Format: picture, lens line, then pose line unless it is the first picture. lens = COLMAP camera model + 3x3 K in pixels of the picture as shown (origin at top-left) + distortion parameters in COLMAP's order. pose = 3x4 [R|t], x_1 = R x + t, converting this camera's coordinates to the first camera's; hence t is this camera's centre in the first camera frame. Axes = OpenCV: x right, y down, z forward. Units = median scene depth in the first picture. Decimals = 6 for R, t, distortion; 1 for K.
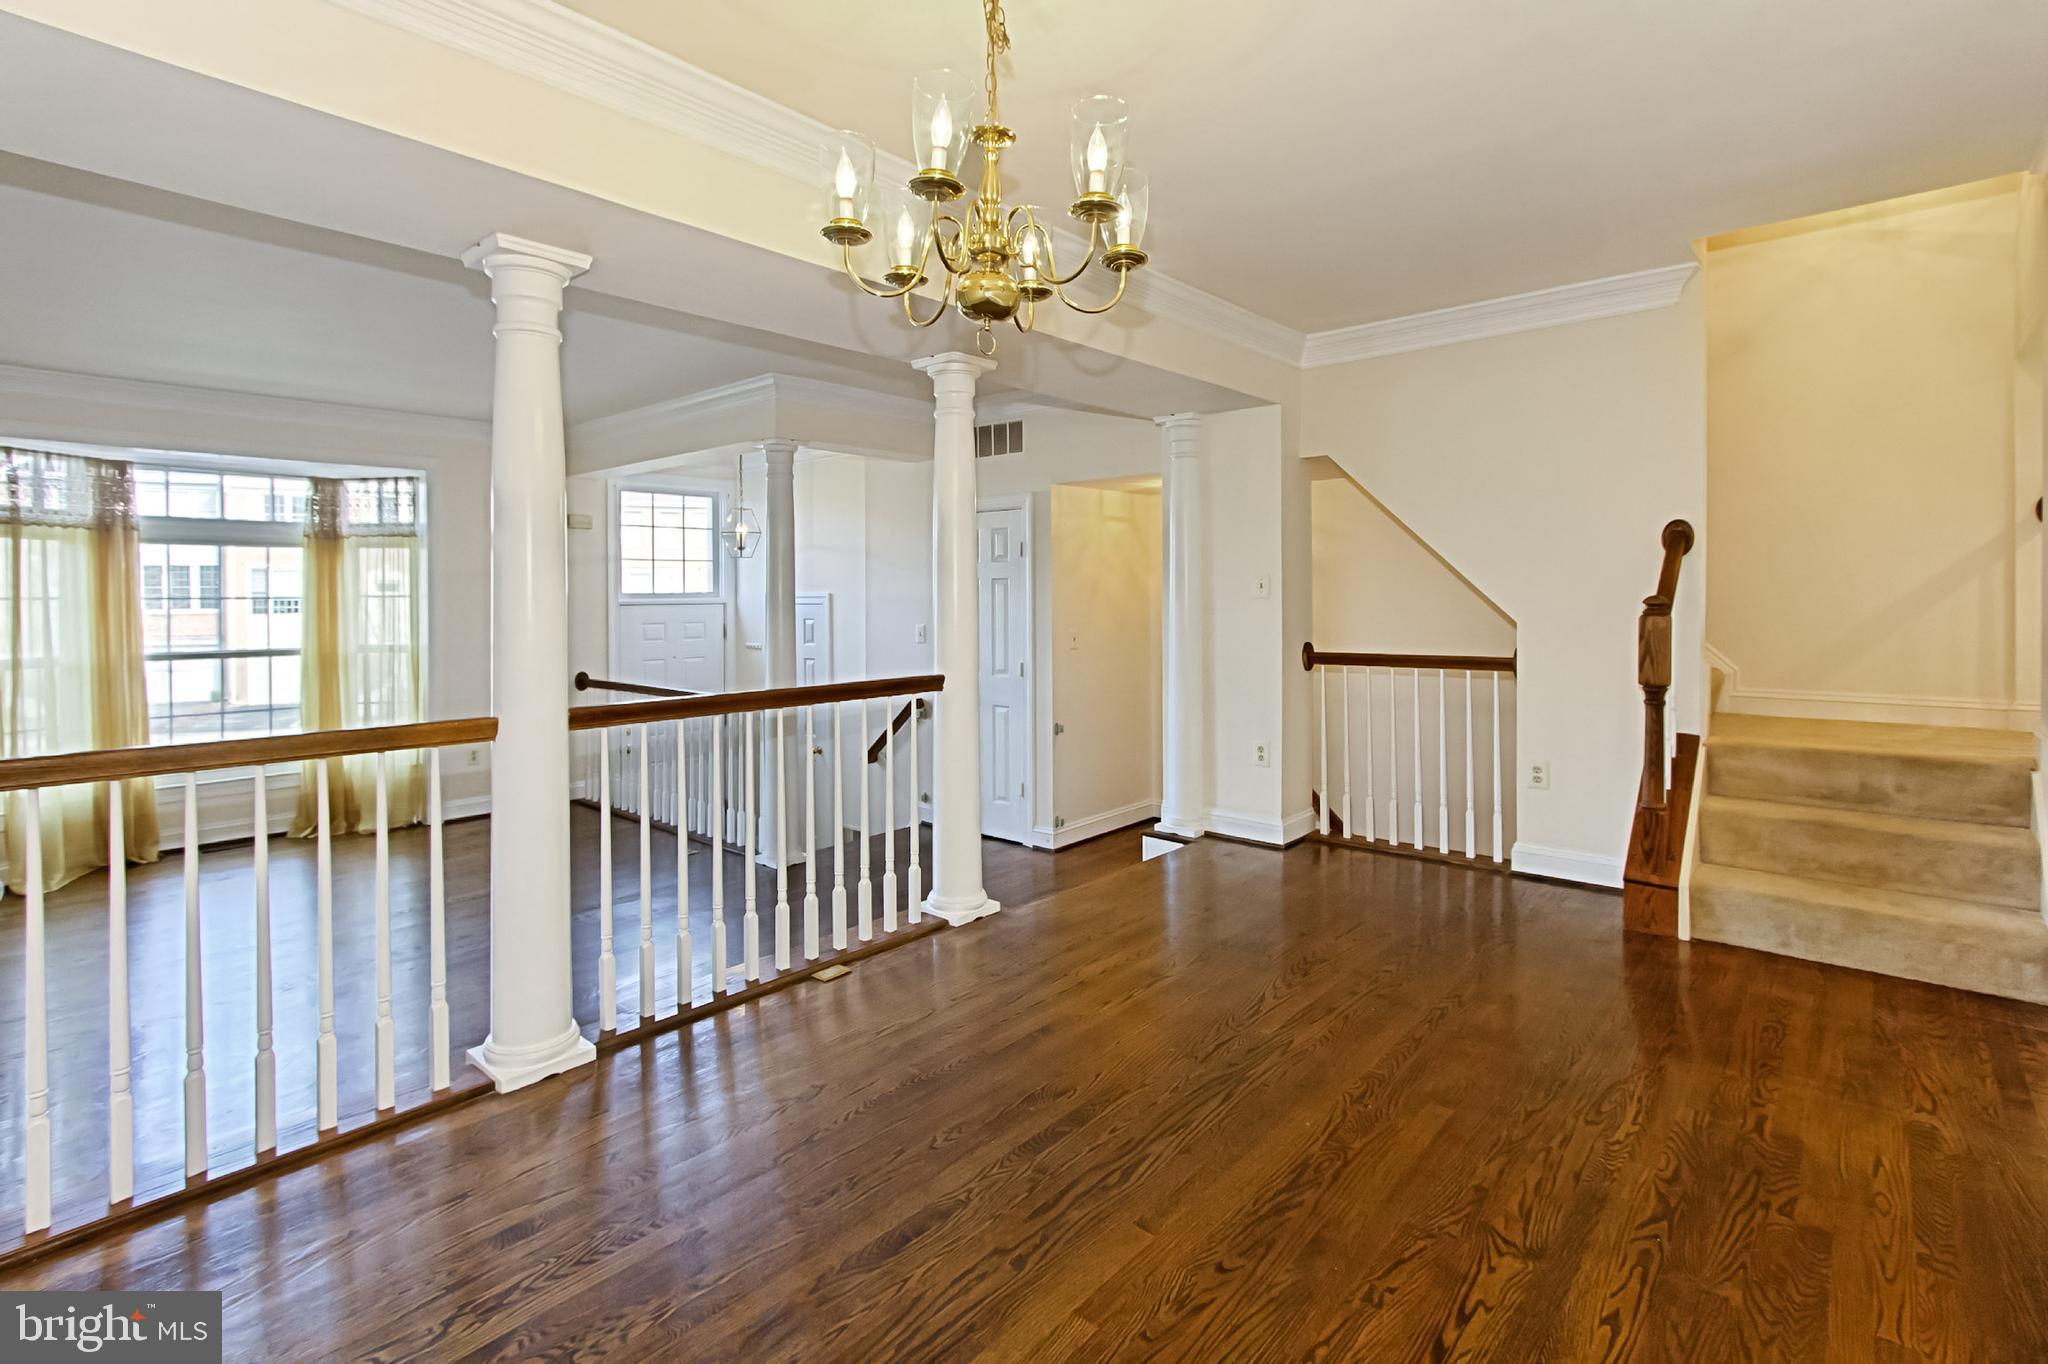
lens RADIAL K [[973.2, 0, 1029.0], [0, 973.2, 615.7], [0, 0, 1]] dist [-0.004553, 0.004582]
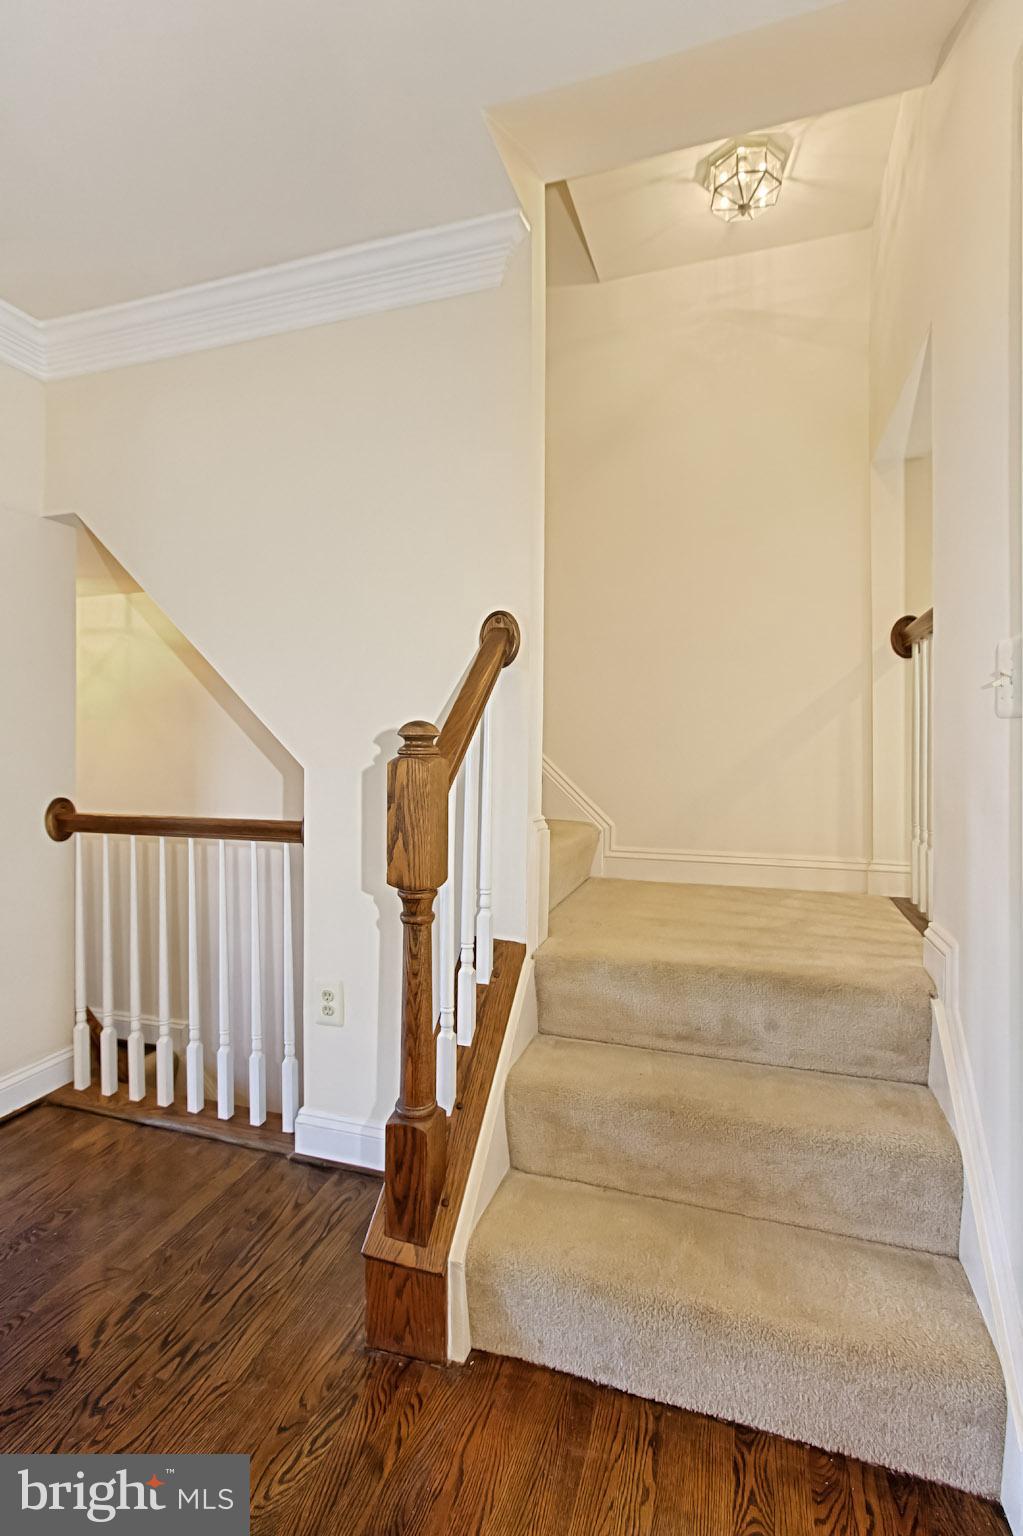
lens RADIAL K [[729.9, 0, 500.2], [0, 729.9, 755.0], [0, 0, 1]] dist [-0.004553, 0.004582]
pose [[0.925488, 0.005905, 0.378731, 0.533898], [-0.002859, 0.999959, -0.008605, 0.001596], [-0.378766, 0.006881, 0.925467, 0.606727]]
